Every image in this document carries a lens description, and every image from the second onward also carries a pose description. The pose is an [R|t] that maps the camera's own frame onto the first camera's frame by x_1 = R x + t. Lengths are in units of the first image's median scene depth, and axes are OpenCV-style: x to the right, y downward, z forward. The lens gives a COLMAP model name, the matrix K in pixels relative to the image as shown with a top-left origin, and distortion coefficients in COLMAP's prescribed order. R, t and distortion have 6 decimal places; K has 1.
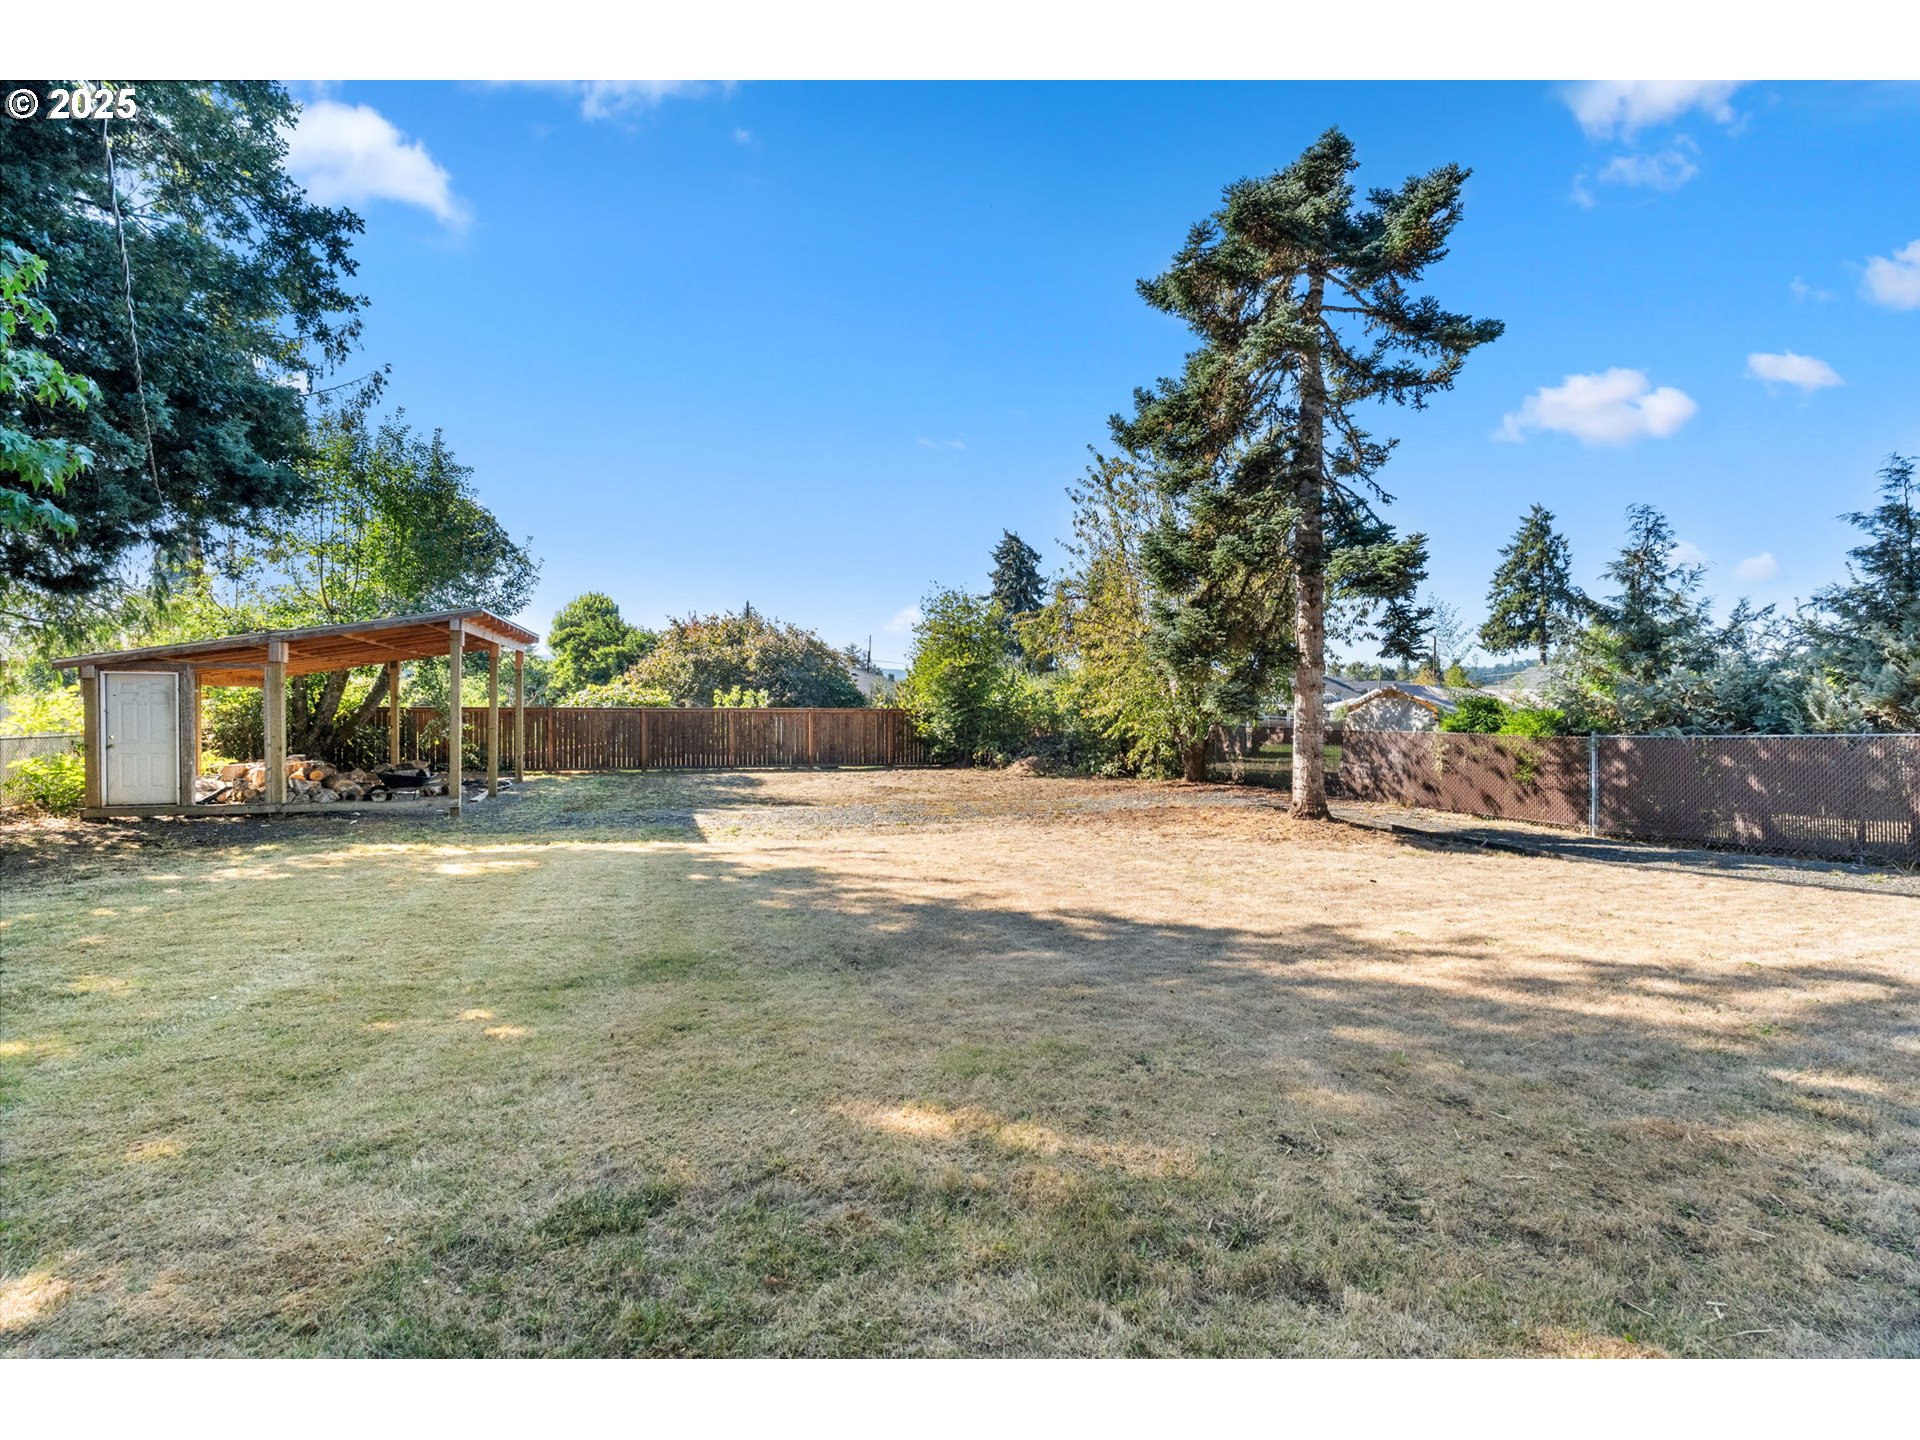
lens RADIAL K [[849.3, 0, 960.0], [0, 849.3, 720.0], [0, 0, 1]] dist [0.003370, 0.000253]
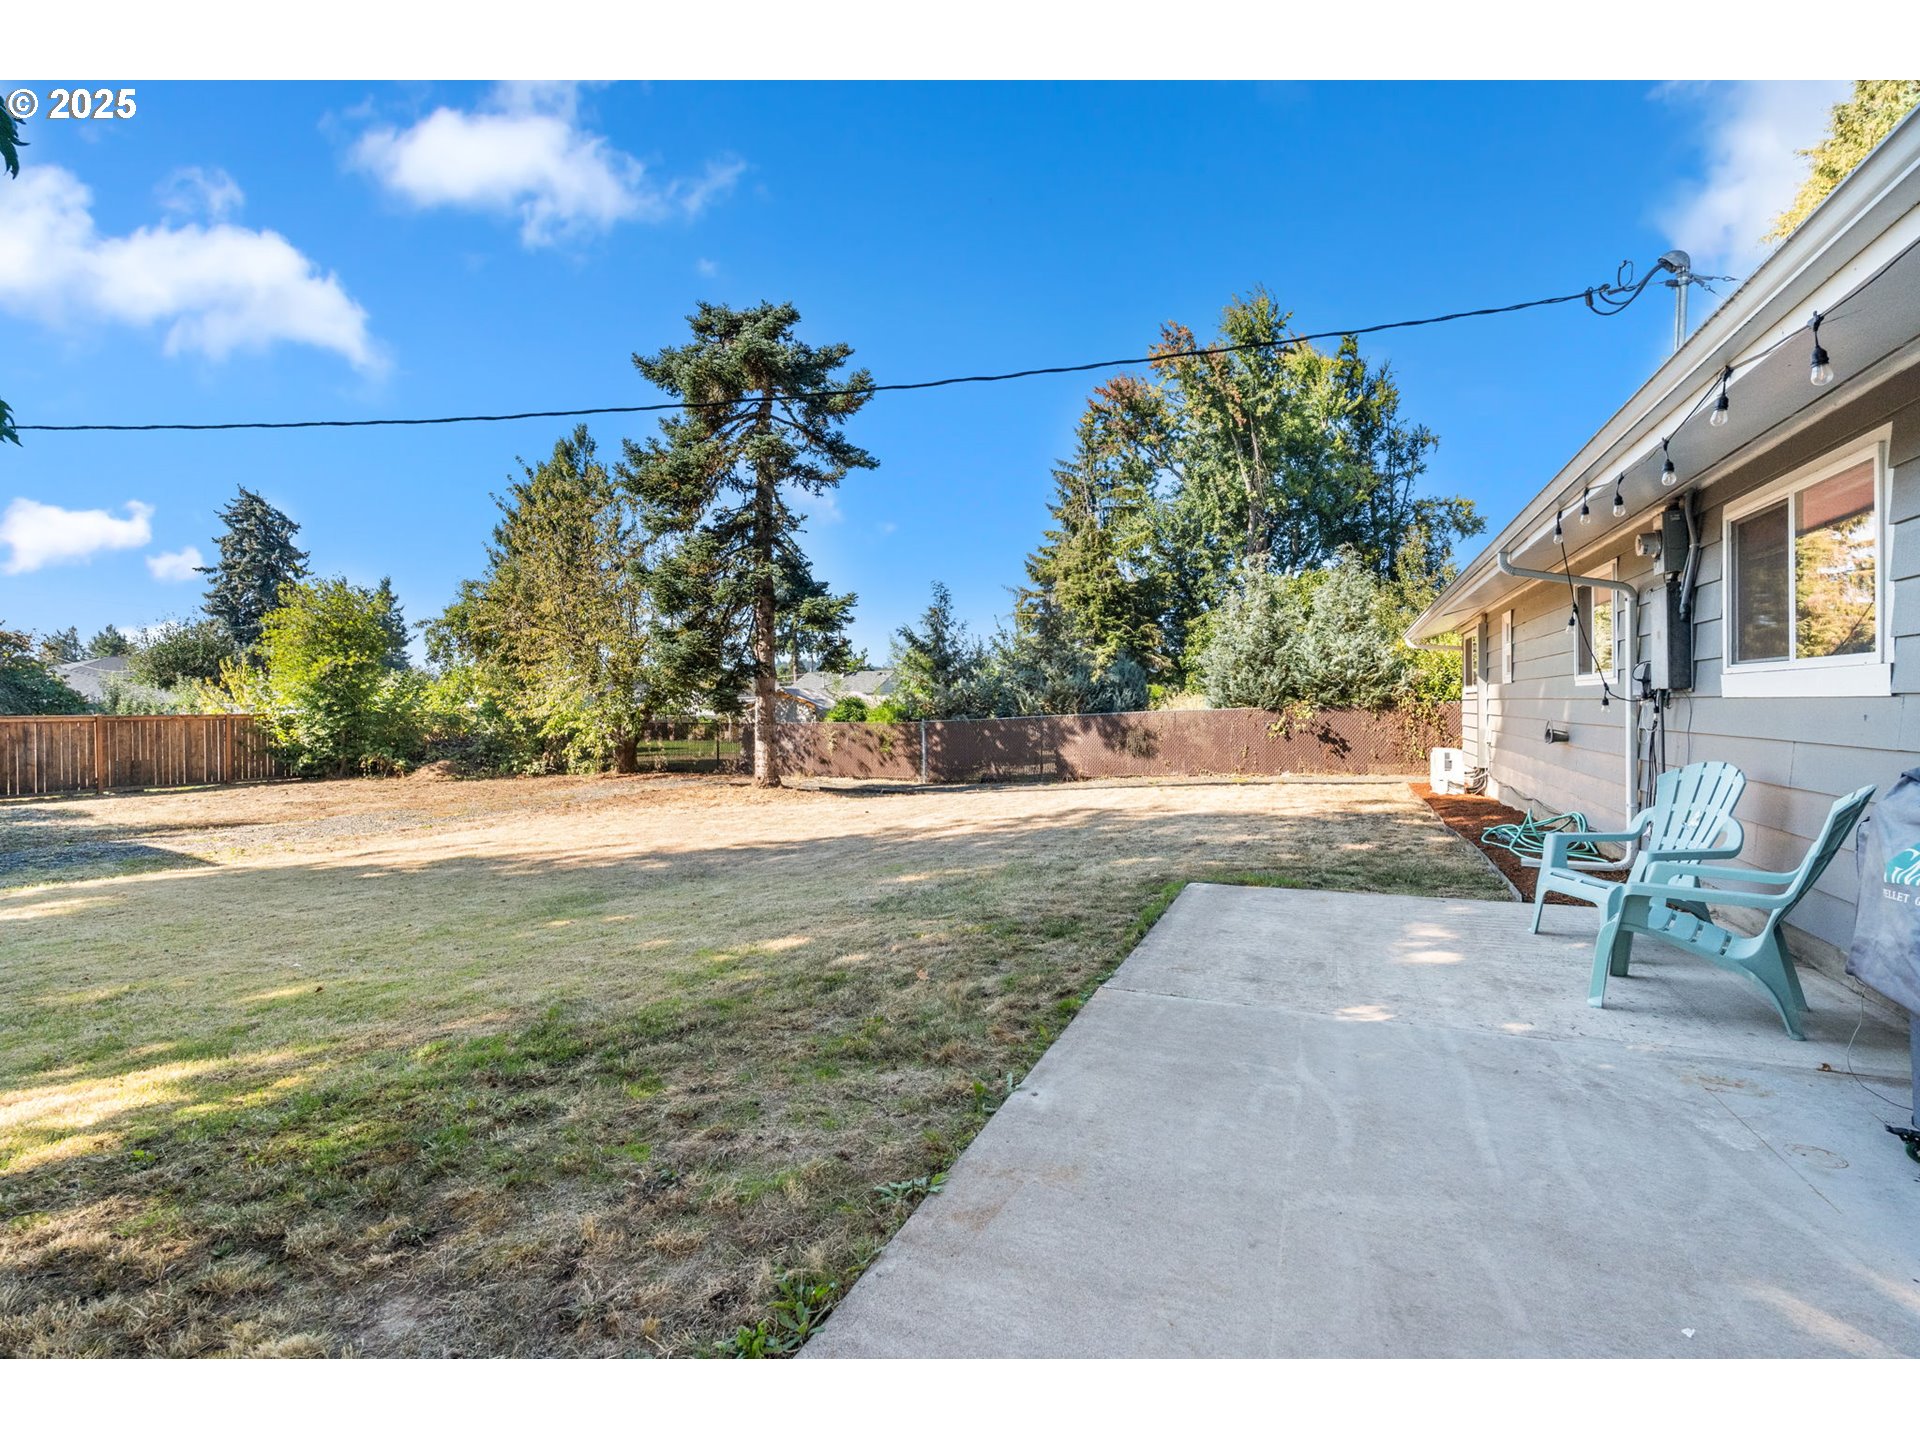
lens RADIAL K [[849.3, 0, 960.0], [0, 849.3, 720.0], [0, 0, 1]] dist [0.003370, 0.000253]
pose [[0.686717, -0.025687, 0.726471, -0.350216], [0.023815, 0.999634, 0.012834, -0.002662], [-0.726535, 0.008488, 0.687077, -0.153870]]
